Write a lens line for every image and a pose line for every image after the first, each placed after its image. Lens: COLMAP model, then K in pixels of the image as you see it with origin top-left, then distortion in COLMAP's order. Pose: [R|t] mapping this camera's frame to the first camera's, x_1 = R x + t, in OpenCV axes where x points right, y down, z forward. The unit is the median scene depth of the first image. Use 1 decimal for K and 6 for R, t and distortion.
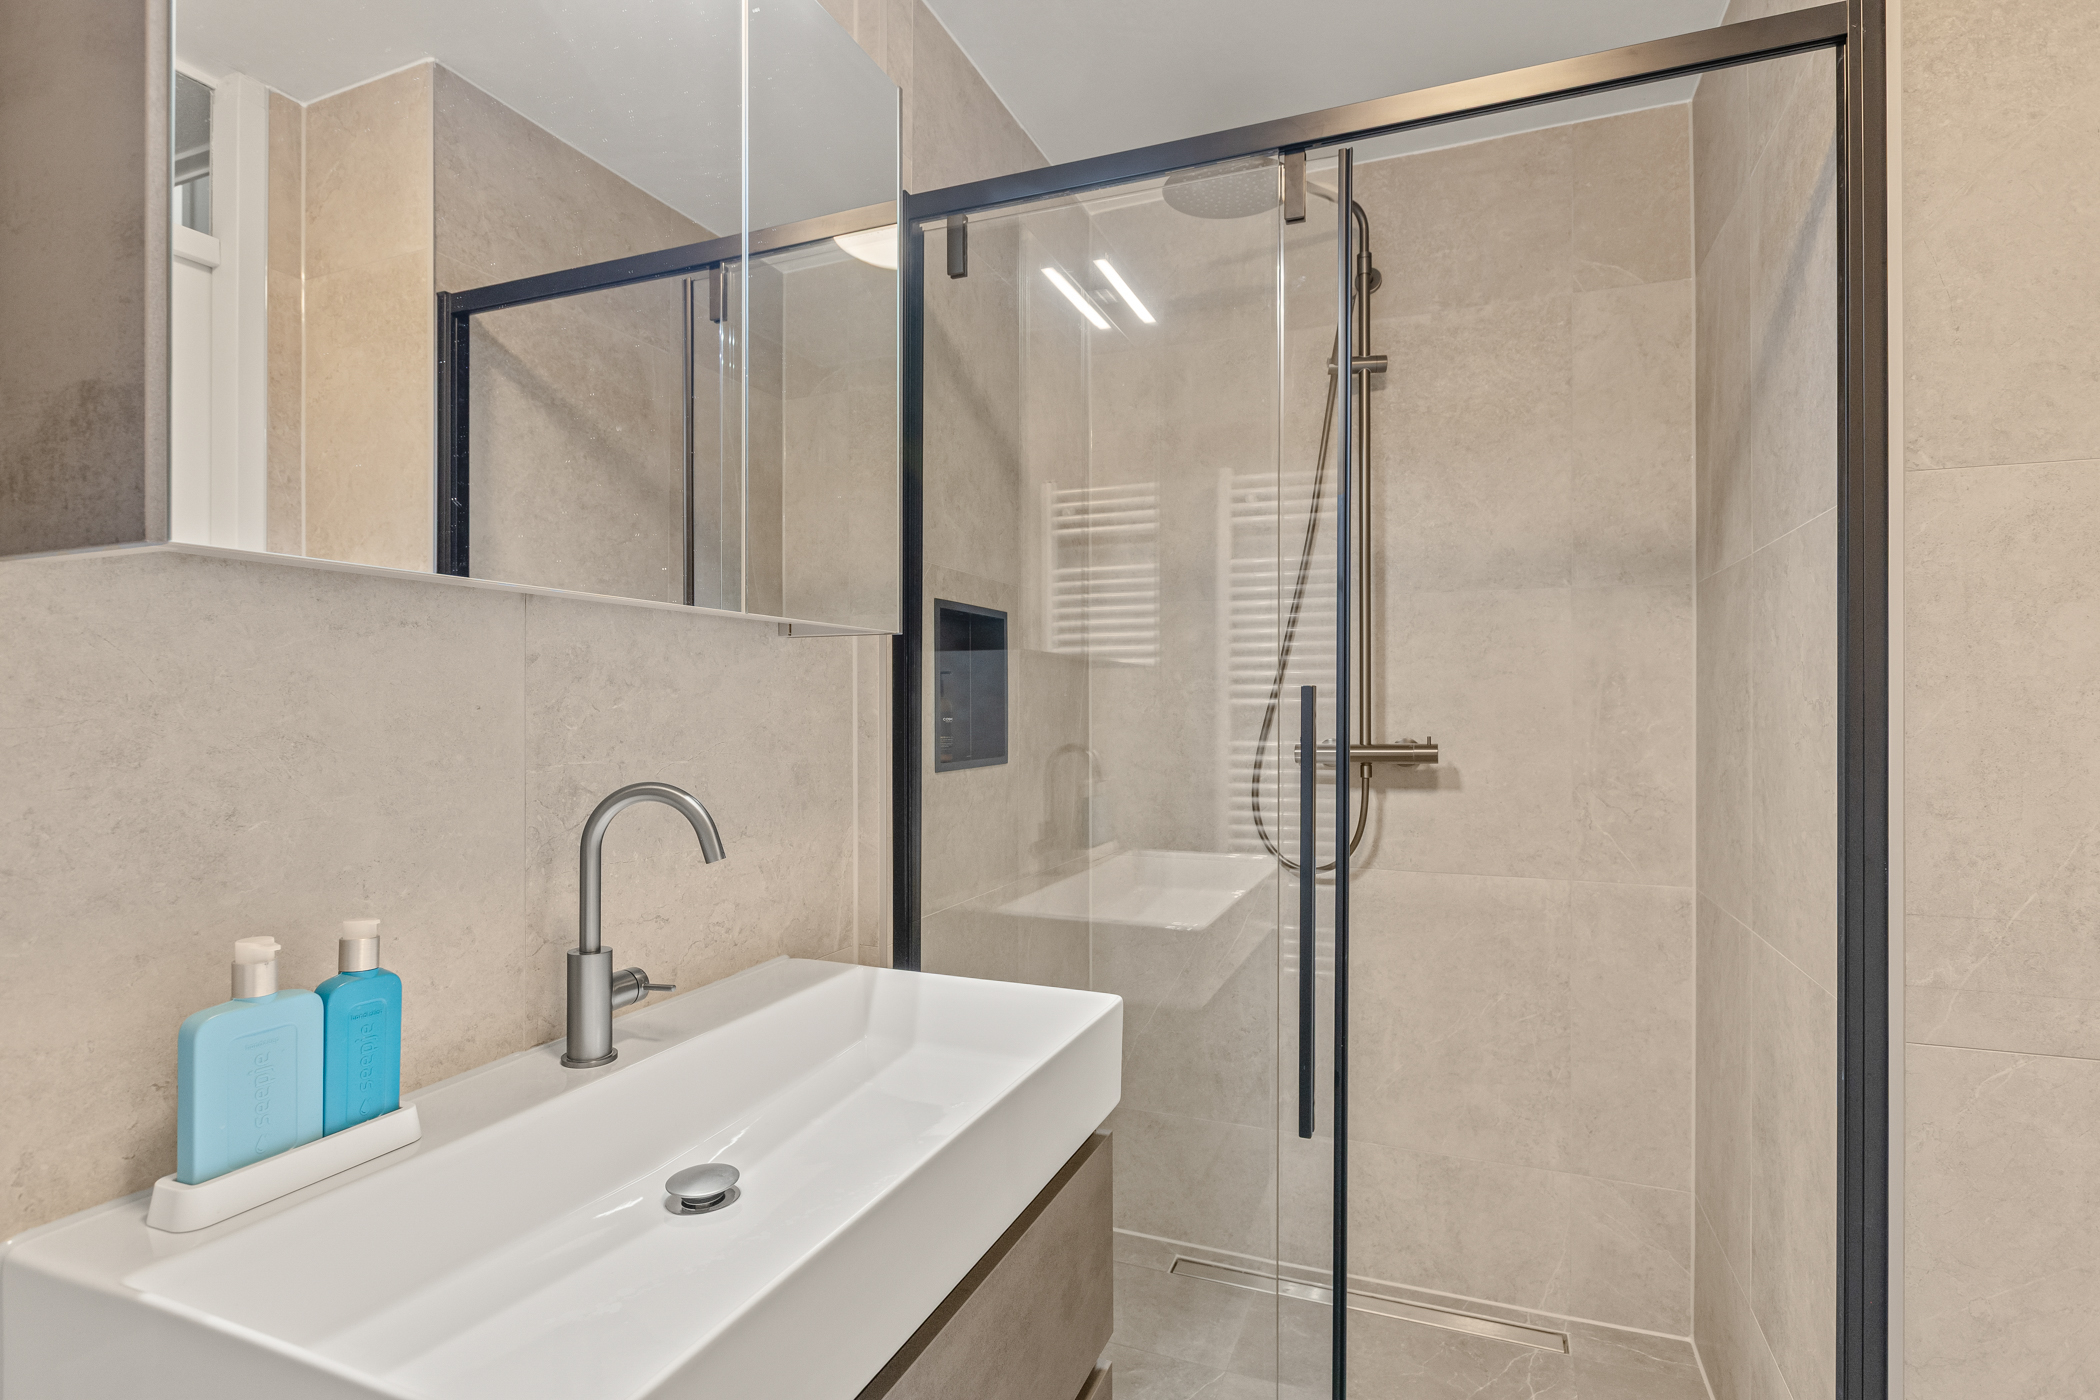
lens RADIAL K [[1036.8, 0, 1050.0], [0, 1036.8, 700.0], [0, 0, 1]] dist [0.000696, -0.000959]
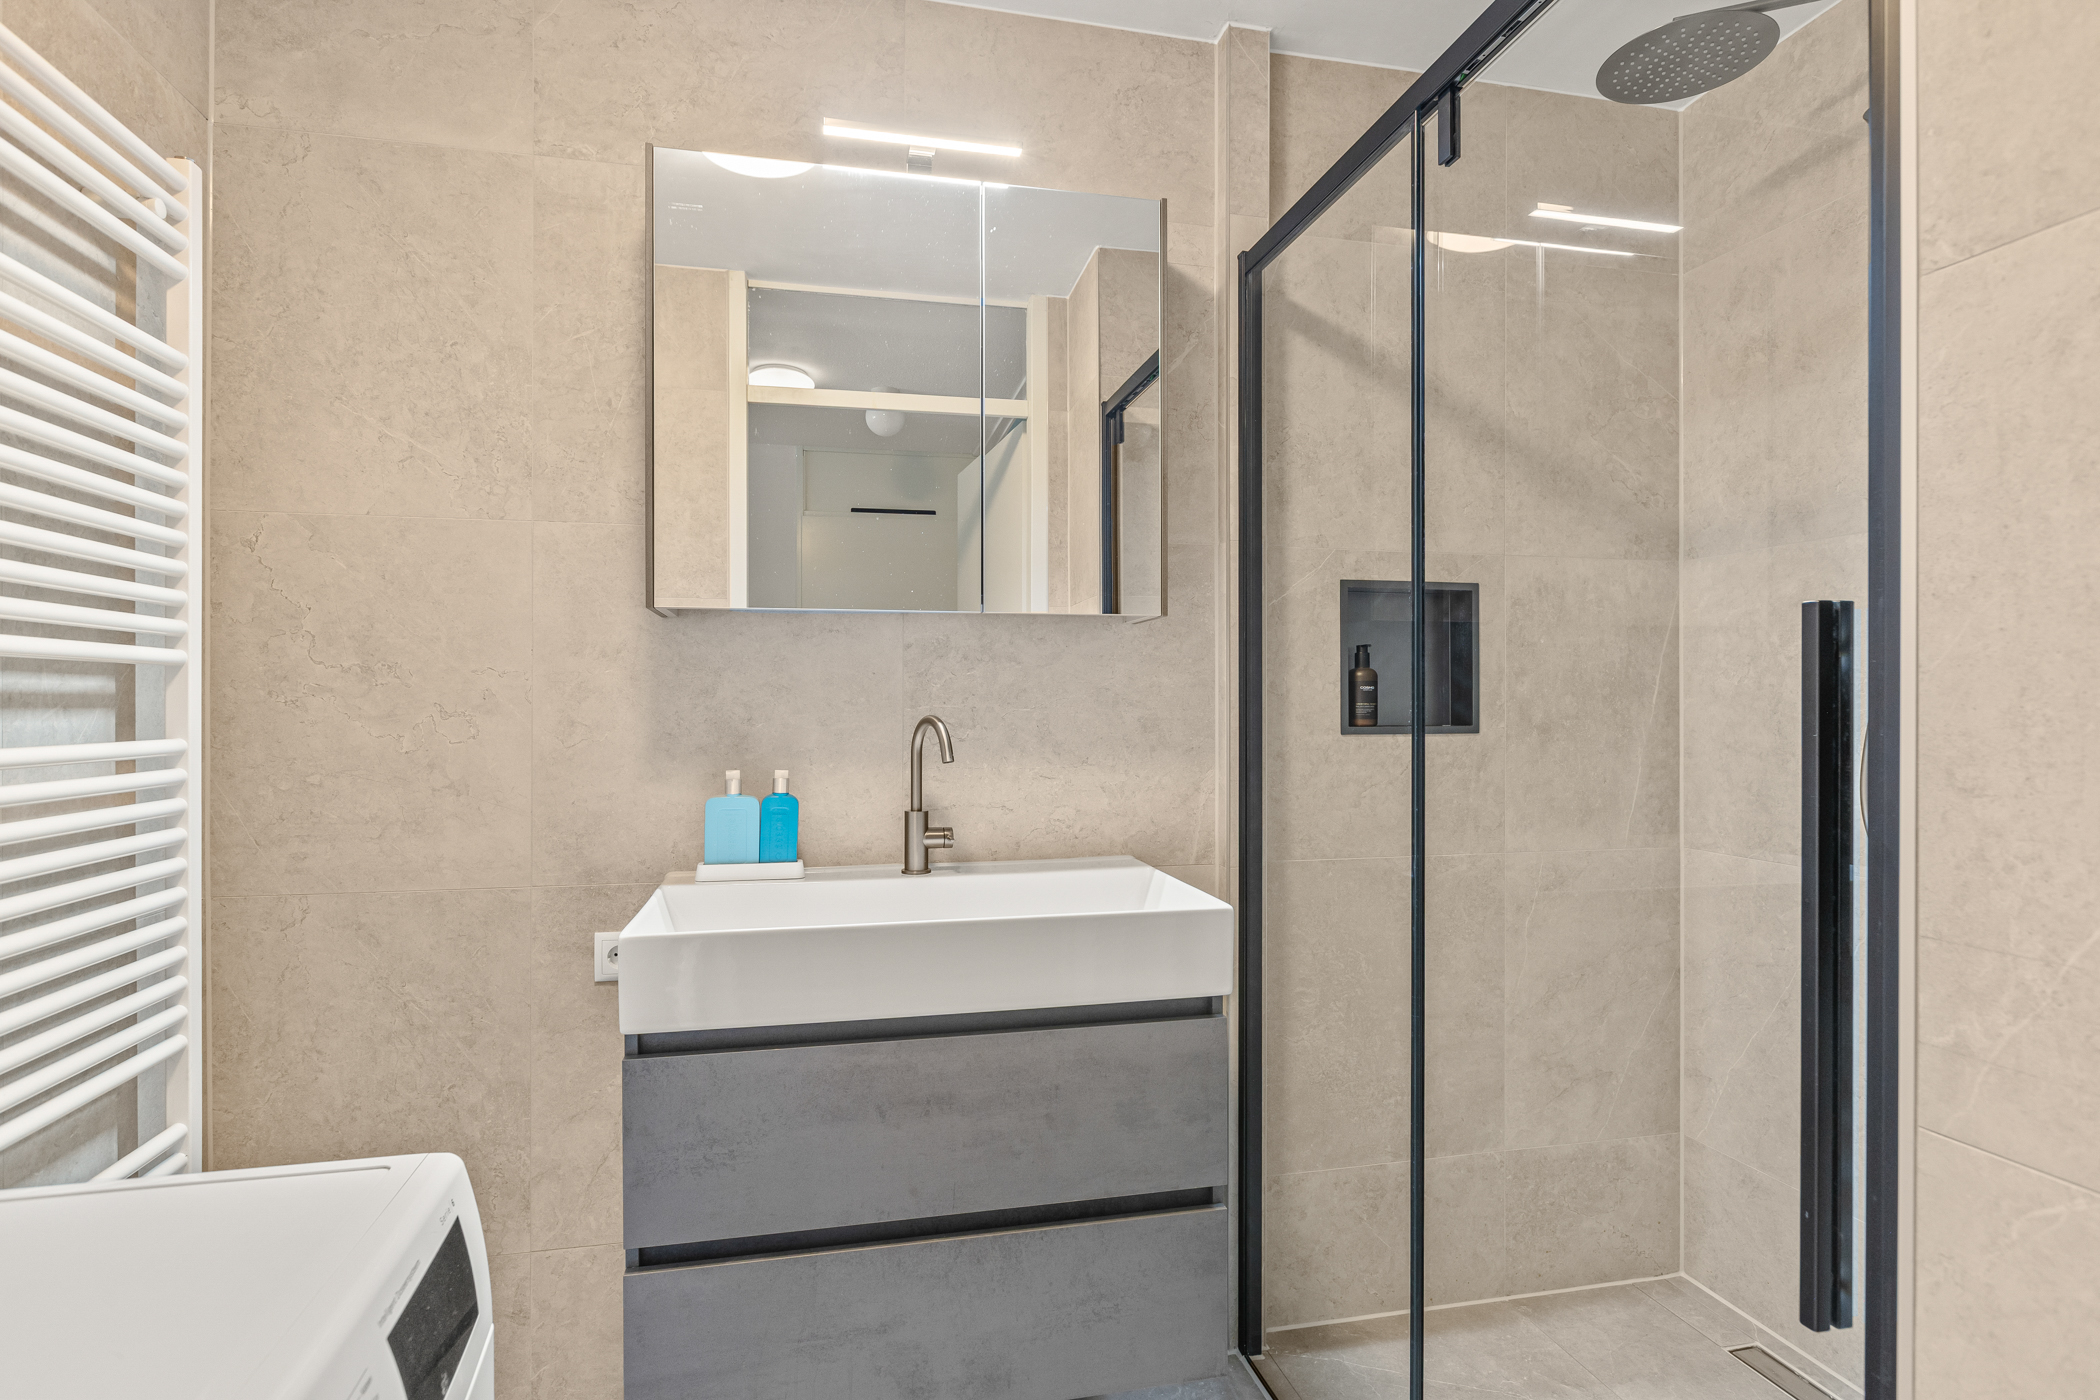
lens RADIAL K [[1036.8, 0, 1050.0], [0, 1036.8, 700.0], [0, 0, 1]] dist [0.000696, -0.000959]
pose [[0.581275, -0.002227, -0.813704, 1.055672], [0.005082, 0.999987, 0.000894, 0.050695], [0.813691, -0.004655, 0.581279, 0.152969]]
